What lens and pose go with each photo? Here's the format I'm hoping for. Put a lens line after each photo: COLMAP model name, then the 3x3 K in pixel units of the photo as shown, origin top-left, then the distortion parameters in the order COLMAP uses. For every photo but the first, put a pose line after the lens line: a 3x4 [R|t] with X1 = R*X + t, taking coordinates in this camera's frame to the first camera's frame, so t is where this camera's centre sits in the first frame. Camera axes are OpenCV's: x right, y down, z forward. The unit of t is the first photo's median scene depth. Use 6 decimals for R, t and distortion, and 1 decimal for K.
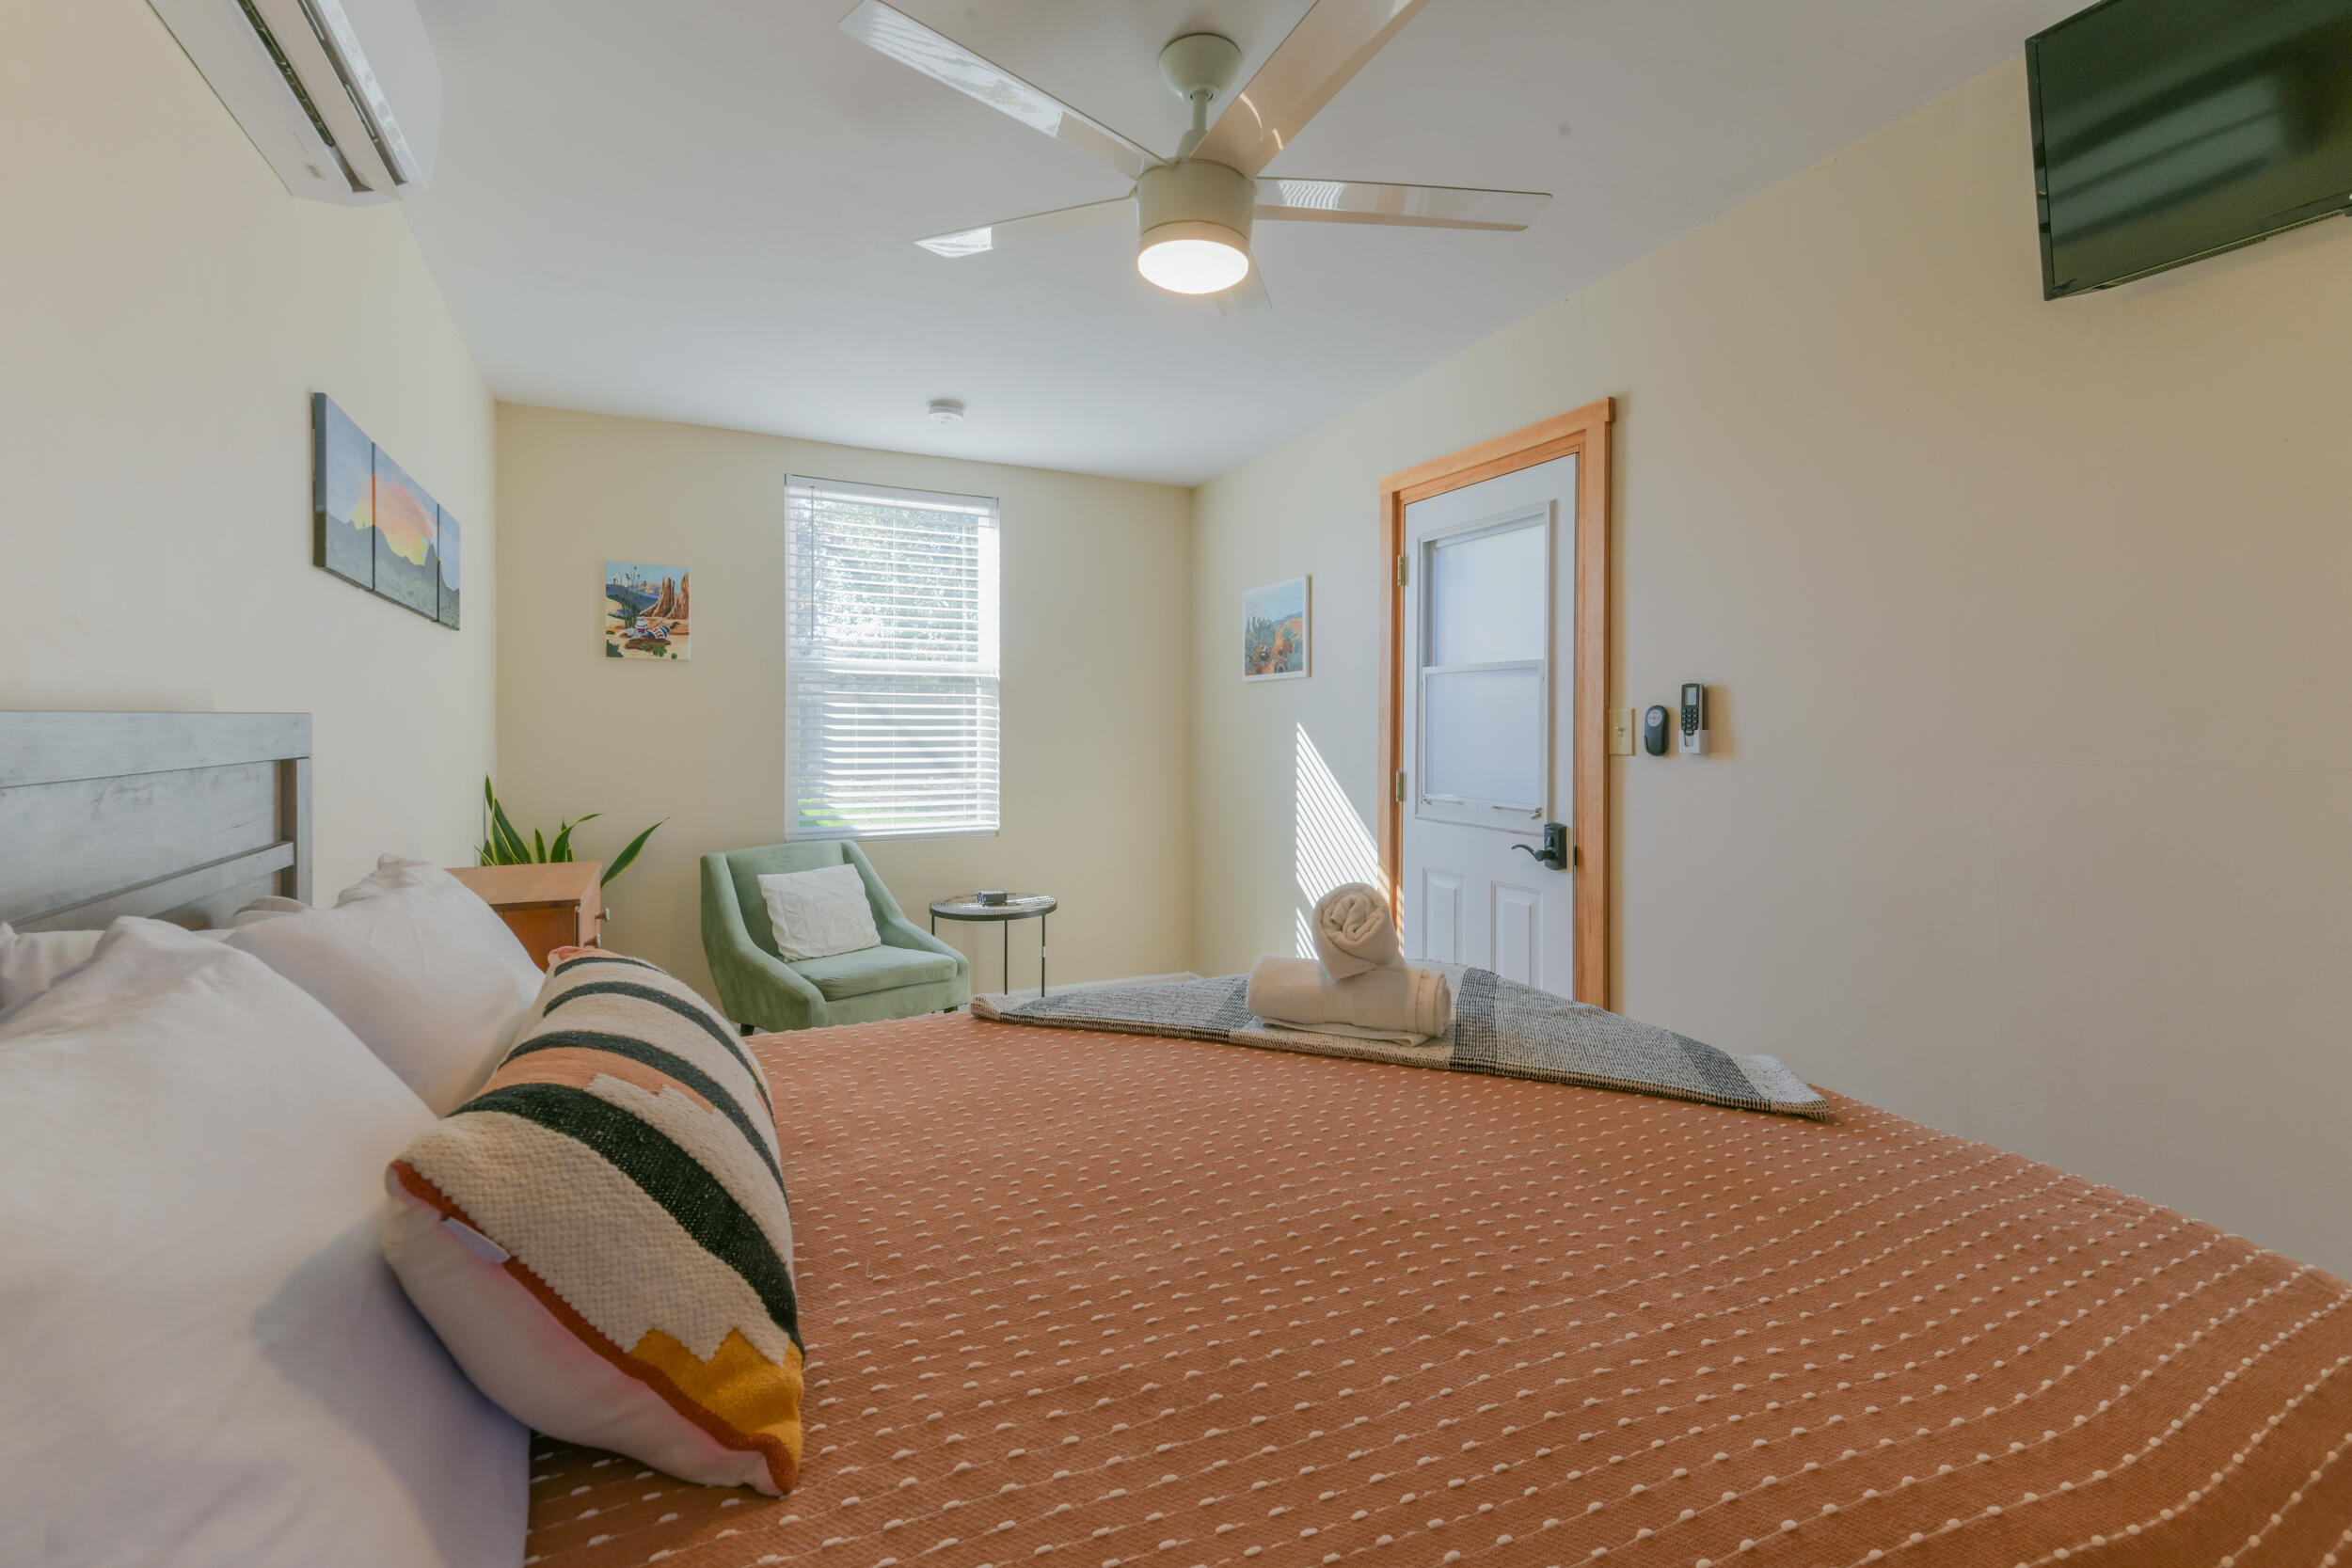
lens RADIAL K [[1036.8, 0, 1192.4], [0, 1036.8, 721.7], [0, 0, 1]] dist [0.038653, -0.011731]
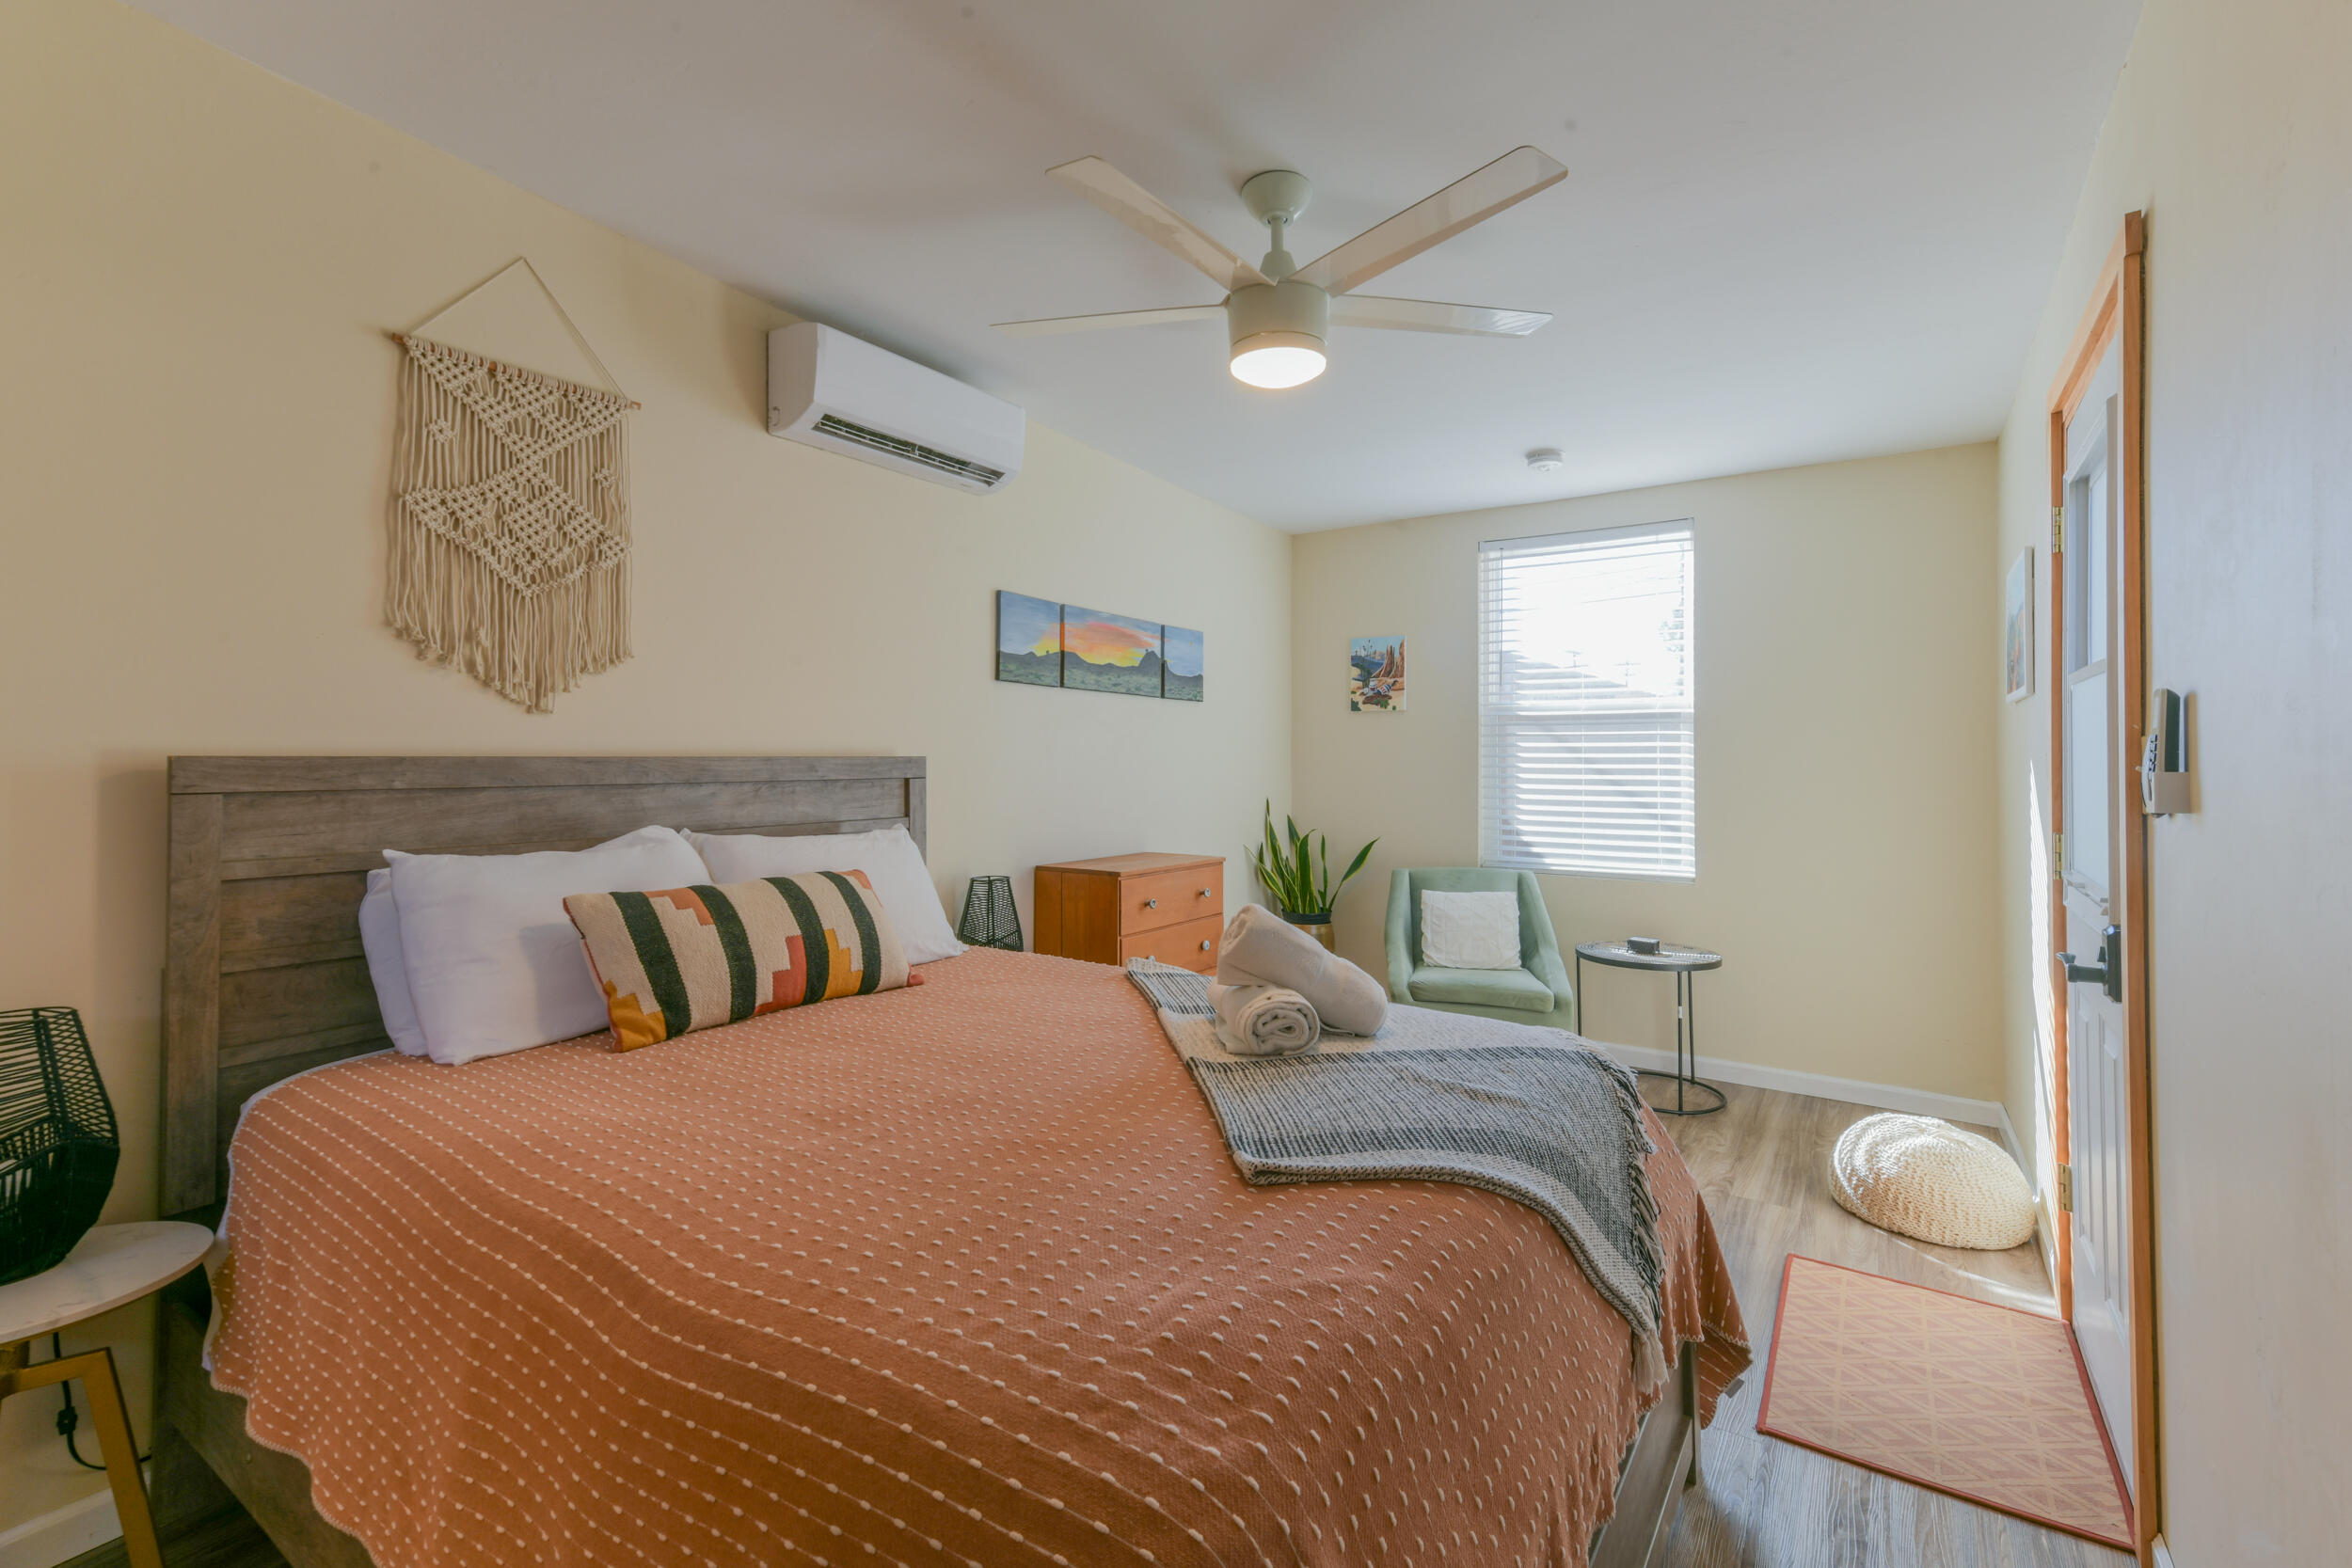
lens RADIAL K [[1042.6, 0, 1167.1], [0, 1042.6, 737.5], [0, 0, 1]] dist [0.019393, -0.010523]
pose [[0.491905, -0.022189, -0.870366, 0.487348], [0.002079, 0.999702, -0.024311, 0.002222], [0.870647, 0.010149, 0.491804, 0.168998]]
